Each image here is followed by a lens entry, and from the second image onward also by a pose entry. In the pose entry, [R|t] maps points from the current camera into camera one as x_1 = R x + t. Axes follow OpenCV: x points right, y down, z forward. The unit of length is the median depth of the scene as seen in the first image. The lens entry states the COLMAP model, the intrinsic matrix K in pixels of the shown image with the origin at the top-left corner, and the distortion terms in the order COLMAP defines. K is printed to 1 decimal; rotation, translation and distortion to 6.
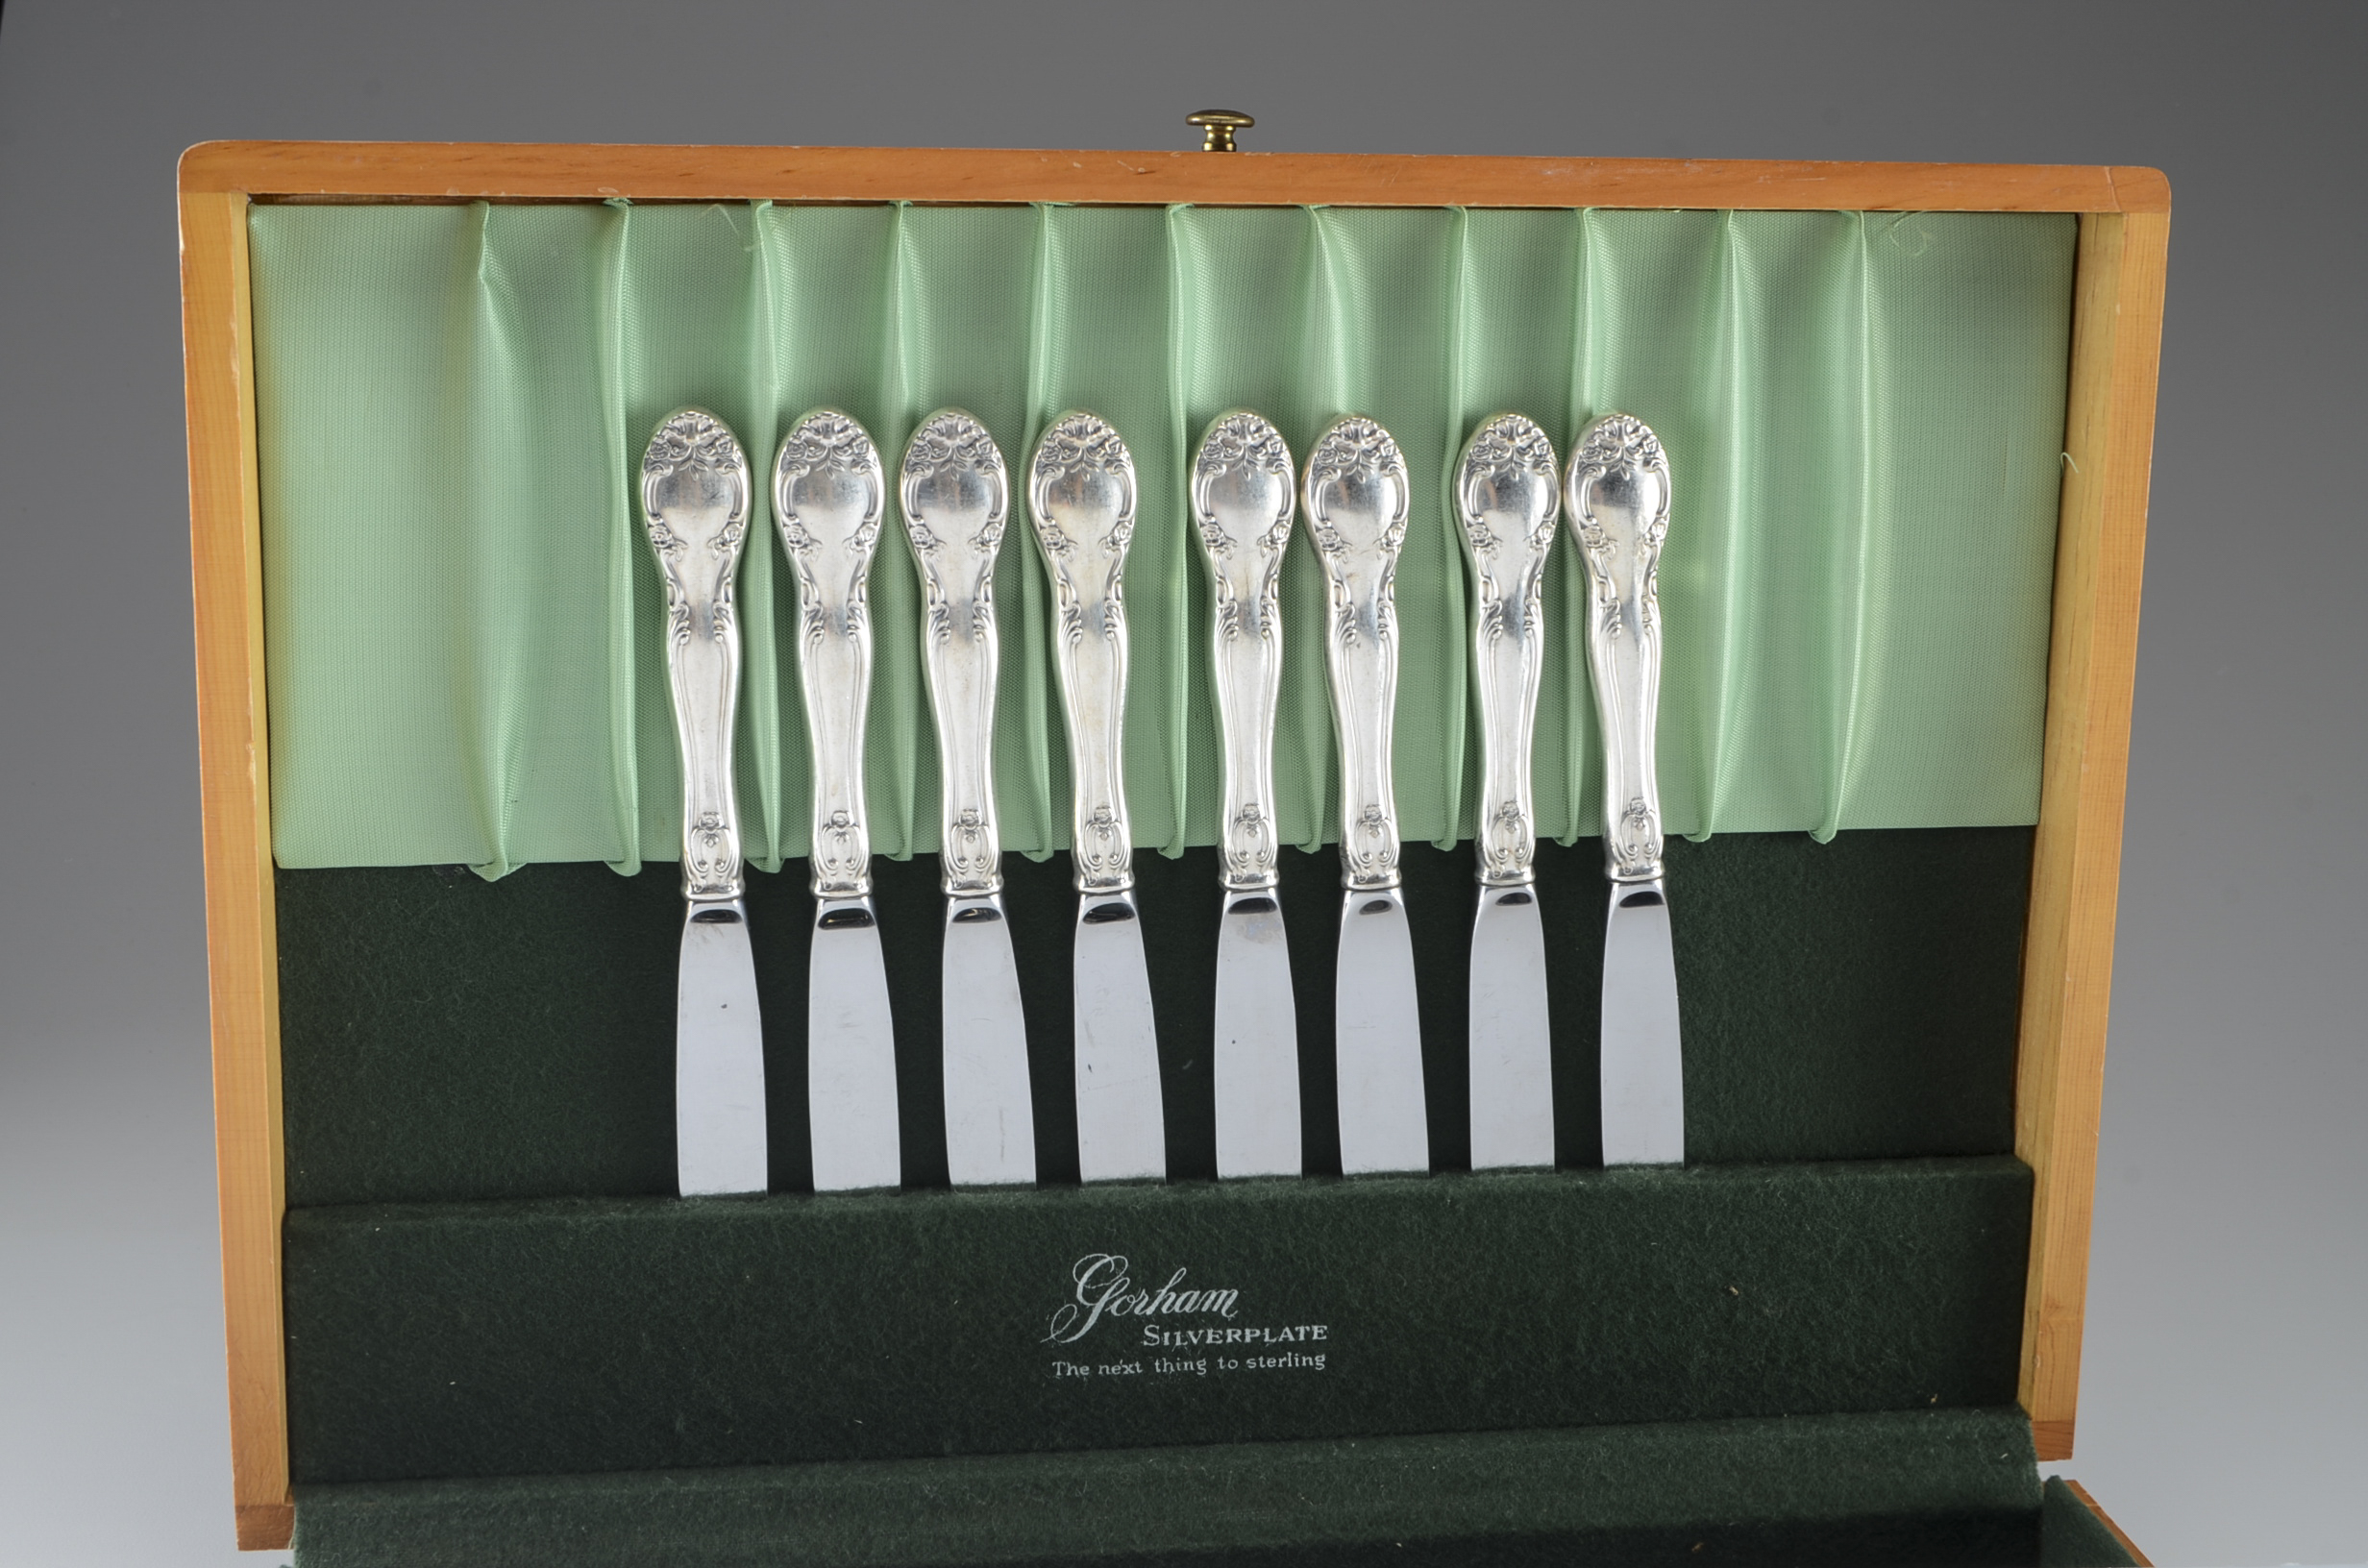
lens RADIAL K [[3437.2, 0, 1109.0], [0, 3437.2, 846.8], [0, 0, 1]] dist [-0.009111, 0.000000]
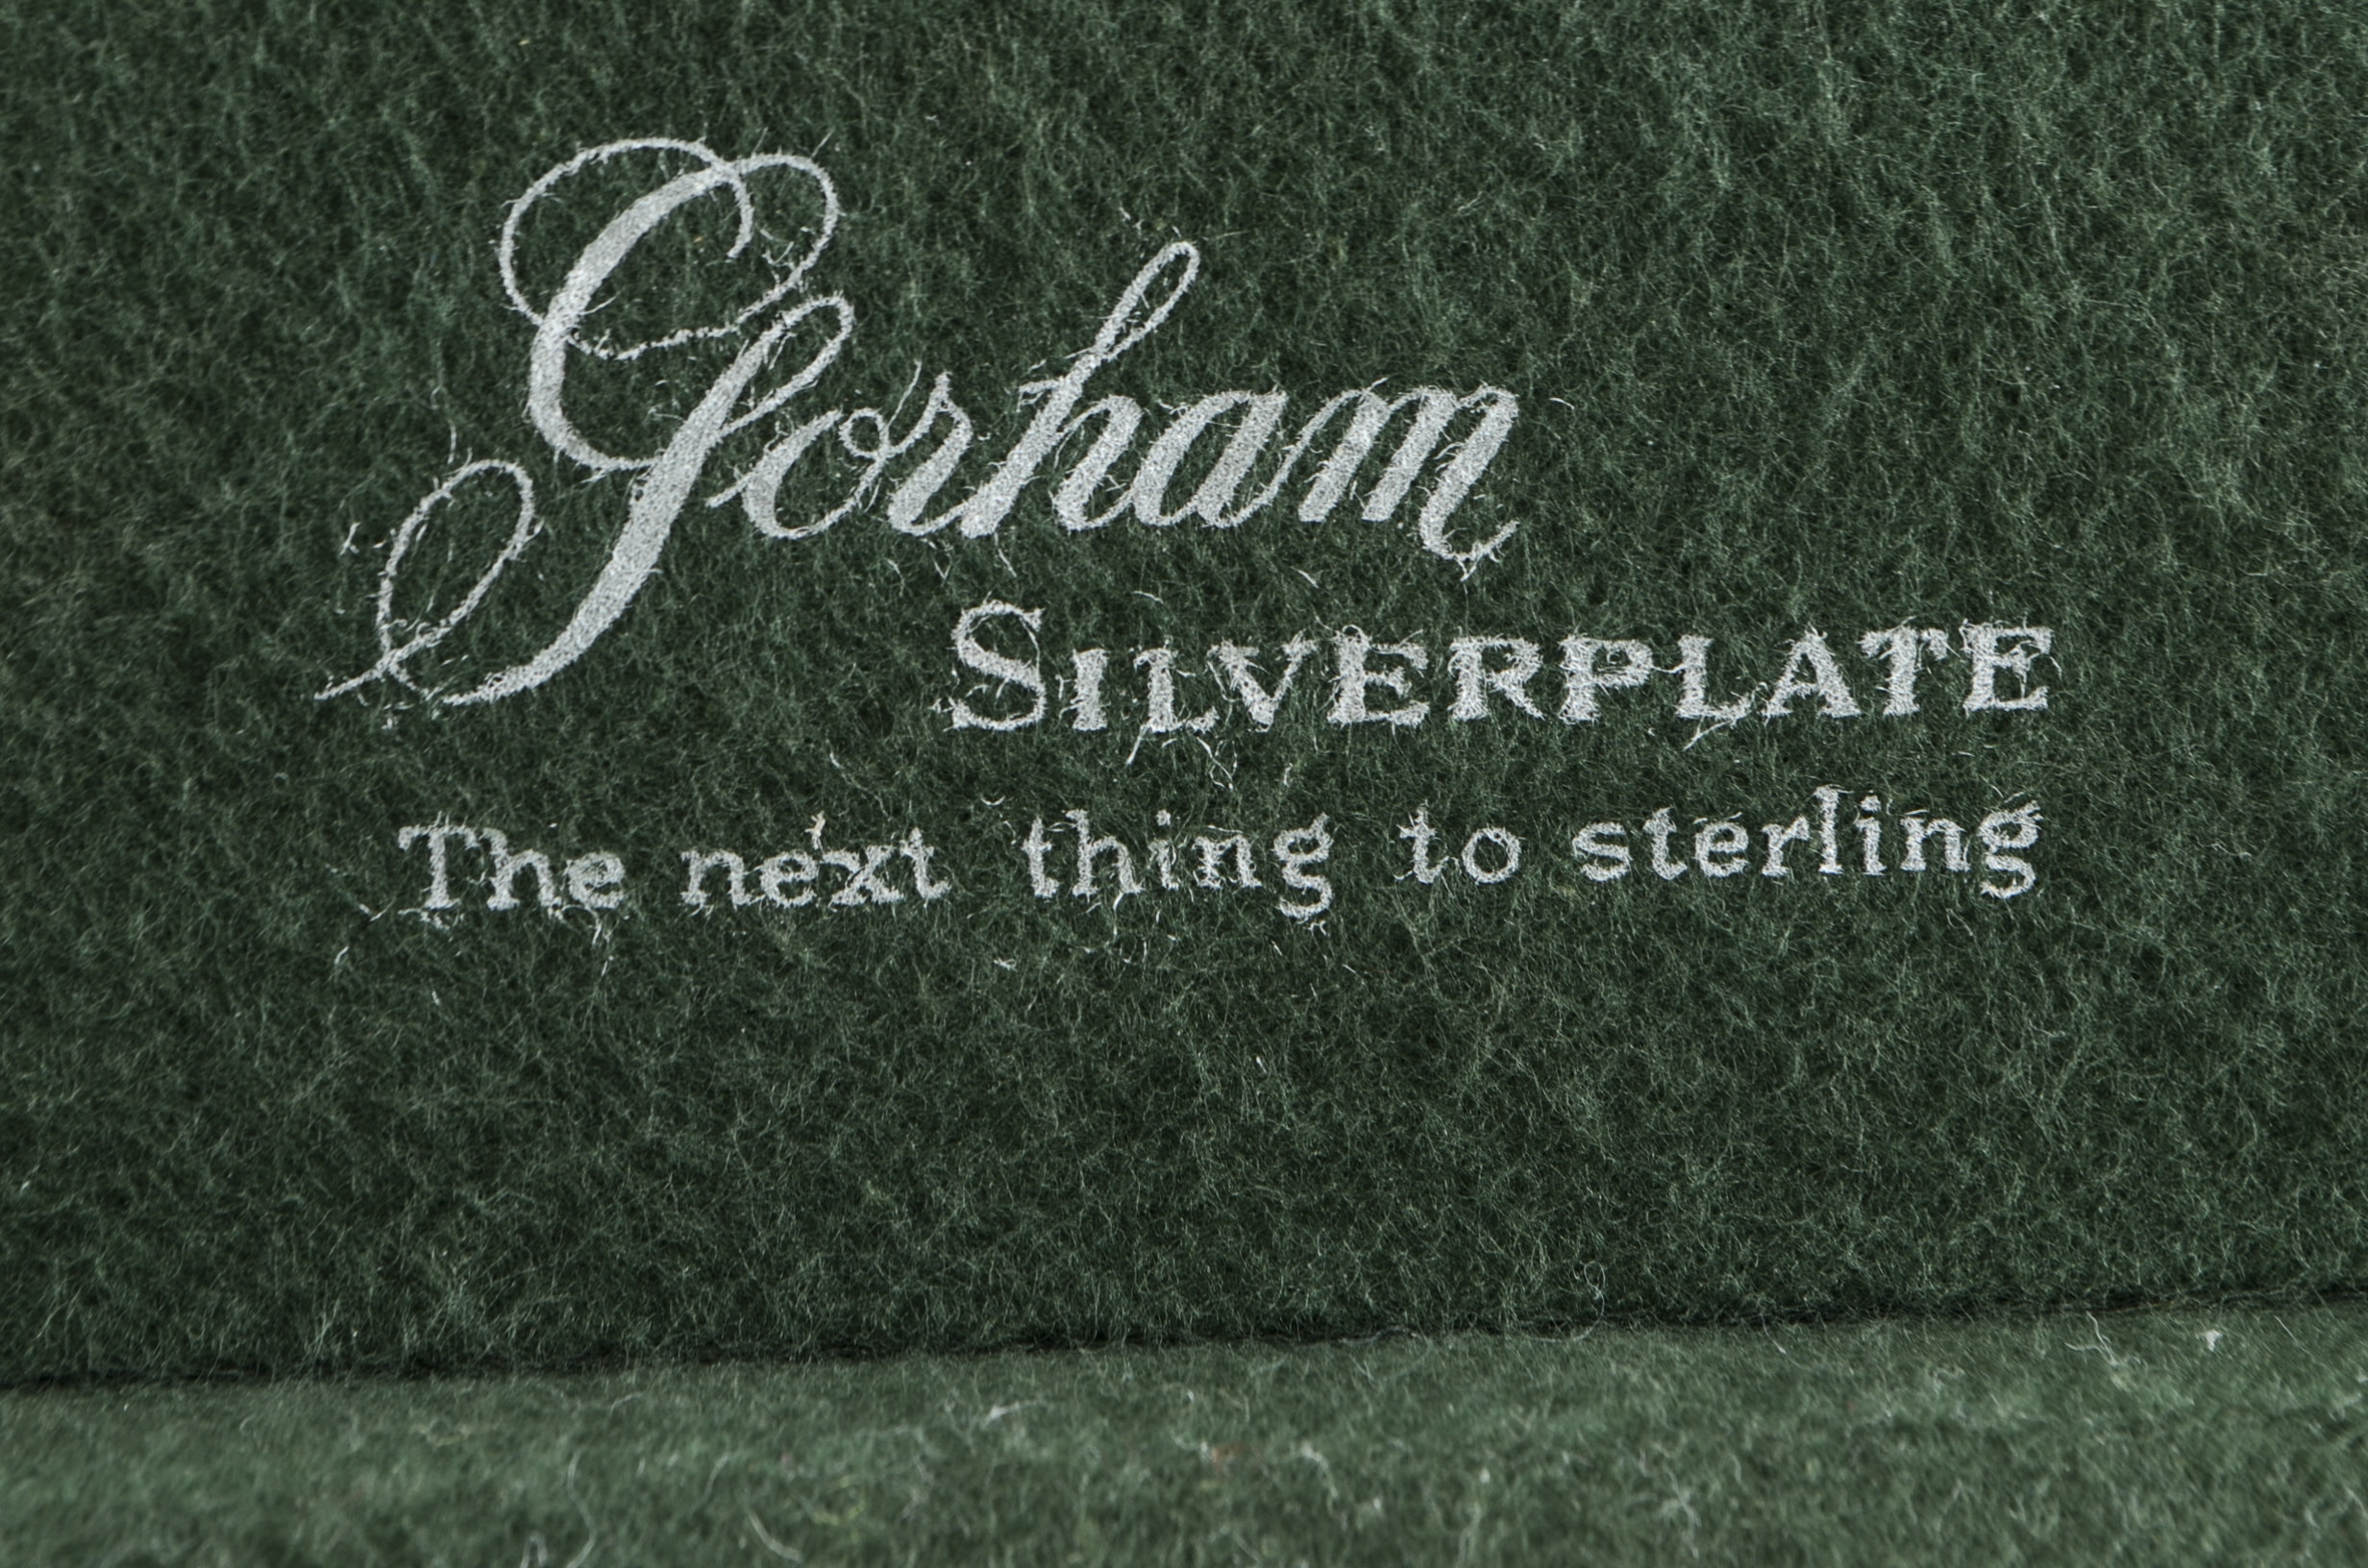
lens RADIAL K [[5618.6, 0, 1175.8], [0, 5618.6, 789.8], [0, 0, 1]] dist [0.012990, 0.000000]
pose [[0.999254, -0.007820, -0.037819, 0.031165], [0.007675, 0.999963, -0.003957, 0.149139], [0.037849, 0.003664, 0.999277, 0.728385]]
